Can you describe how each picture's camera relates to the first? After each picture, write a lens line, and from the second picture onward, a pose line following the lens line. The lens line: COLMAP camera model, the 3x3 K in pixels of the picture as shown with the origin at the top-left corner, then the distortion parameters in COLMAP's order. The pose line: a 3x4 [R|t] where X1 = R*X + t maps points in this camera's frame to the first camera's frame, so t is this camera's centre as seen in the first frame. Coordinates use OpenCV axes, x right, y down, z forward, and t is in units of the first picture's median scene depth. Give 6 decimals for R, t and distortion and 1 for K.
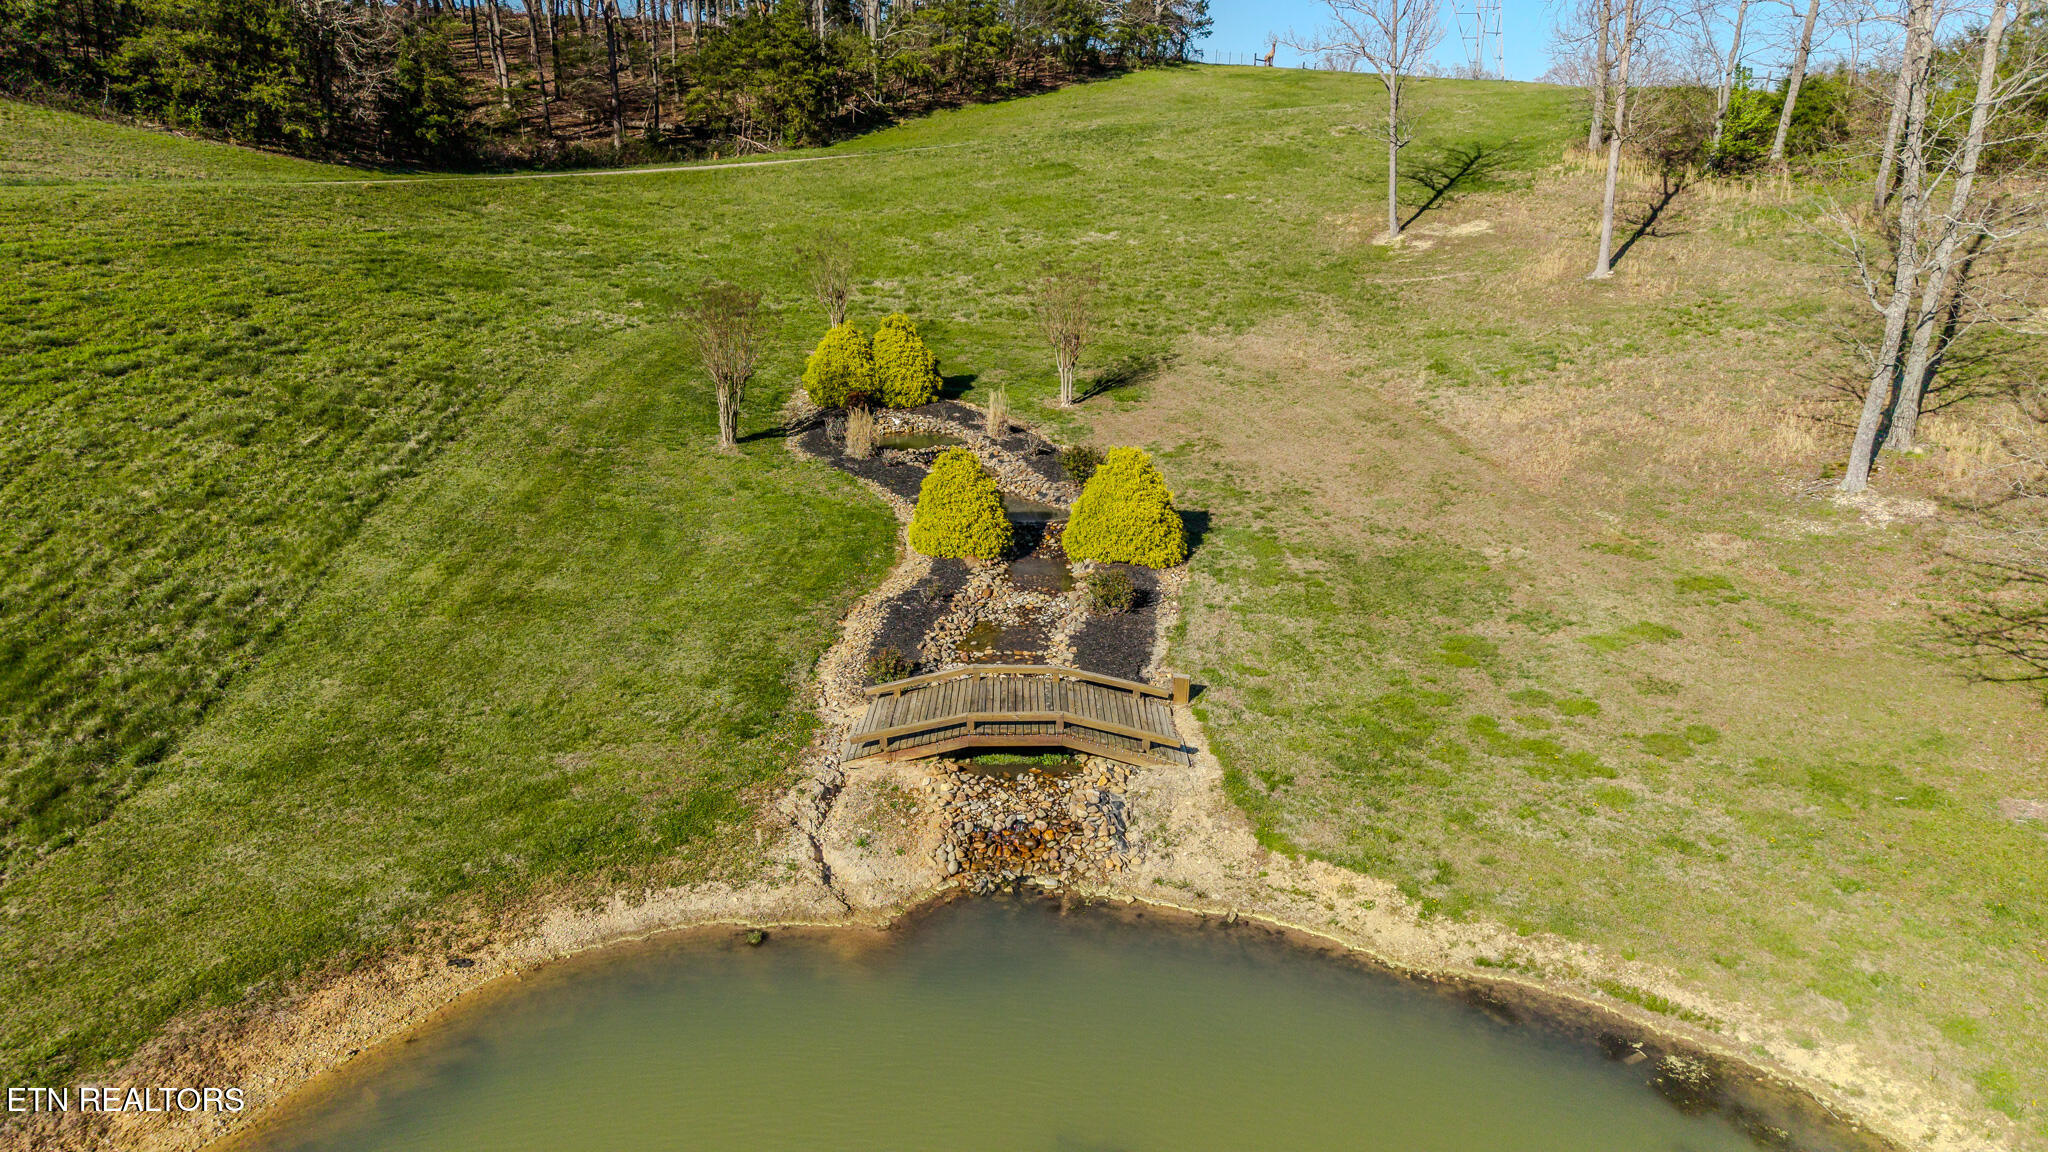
lens RADIAL K [[1362.1, 0, 1027.5], [0, 1362.1, 580.6], [0, 0, 1]] dist [0.049571, -0.013077]
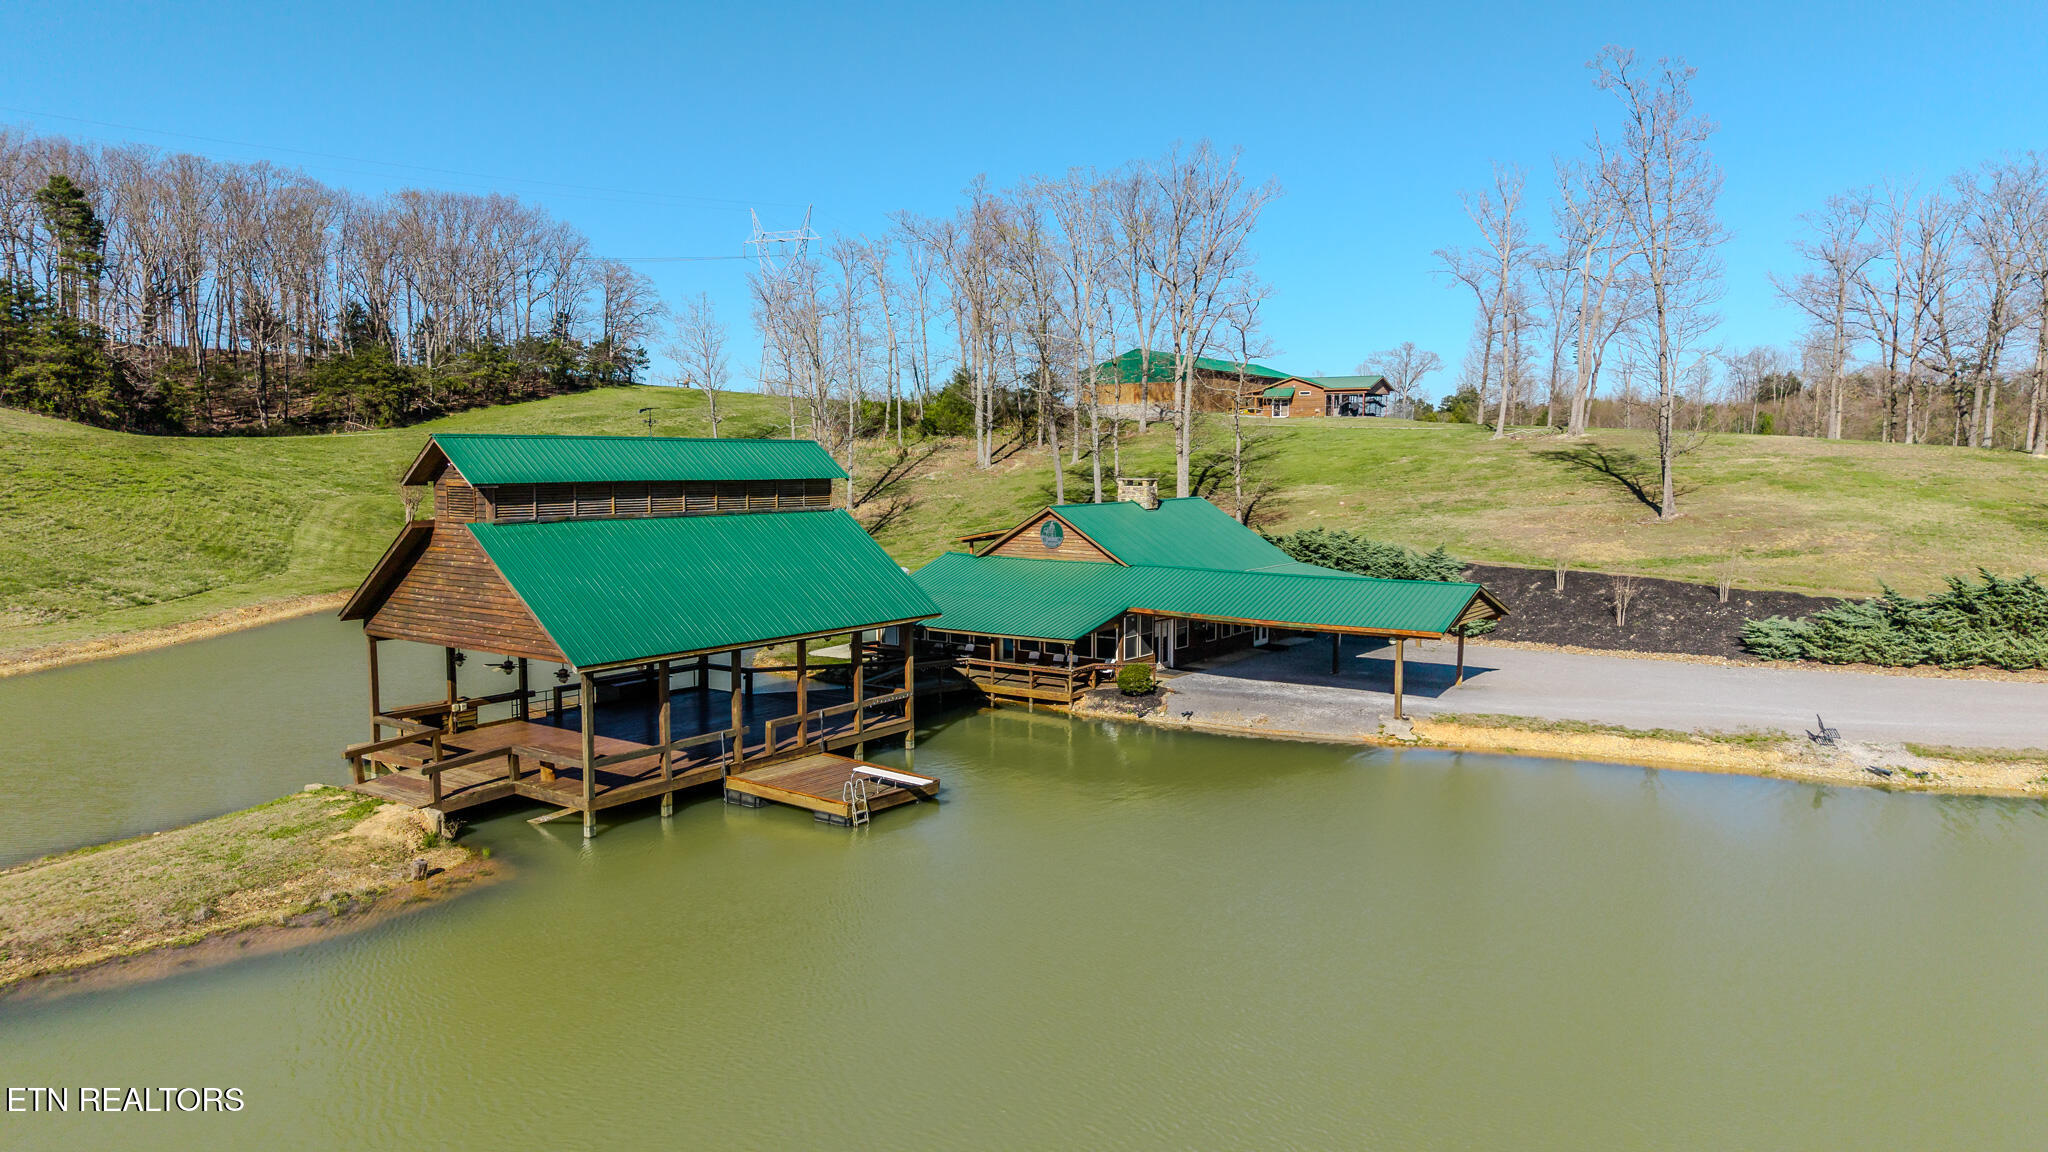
lens RADIAL K [[1362.1, 0, 1026.0], [0, 1362.1, 572.4], [0, 0, 1]] dist [0.049571, -0.013077]
pose [[0.938190, -0.035852, 0.344259, -0.016415], [0.111354, 0.973007, -0.202134, 0.274486], [-0.327720, 0.227975, 0.916857, -0.736921]]
